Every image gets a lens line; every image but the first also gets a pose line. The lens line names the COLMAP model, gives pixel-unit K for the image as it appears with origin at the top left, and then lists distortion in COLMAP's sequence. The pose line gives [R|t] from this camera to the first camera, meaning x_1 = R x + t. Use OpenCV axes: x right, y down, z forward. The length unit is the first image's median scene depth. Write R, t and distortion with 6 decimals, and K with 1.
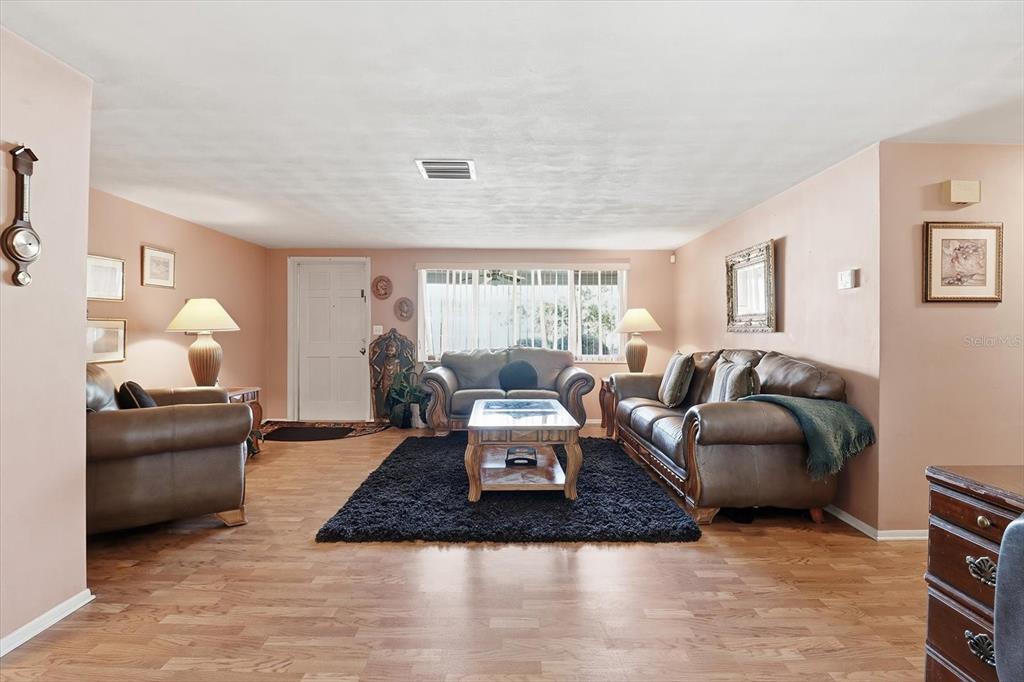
lens RADIAL K [[479.3, 0, 515.6], [0, 479.3, 329.8], [0, 0, 1]] dist [0.001689, -0.013210]
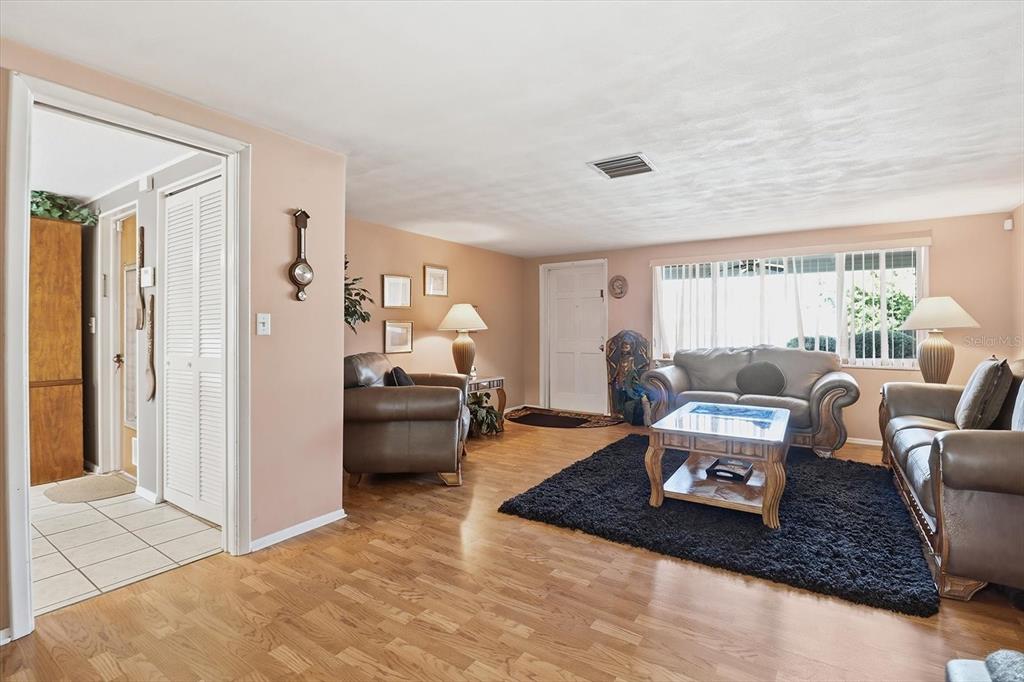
lens RADIAL K [[473.0, 0, 513.0], [0, 473.0, 325.8], [0, 0, 1]] dist [0.001488, -0.013601]
pose [[0.830669, -0.007919, -0.556711, 0.197954], [0.005902, 0.999968, -0.005417, 0.000334], [0.556736, 0.001214, 0.830689, 0.053246]]
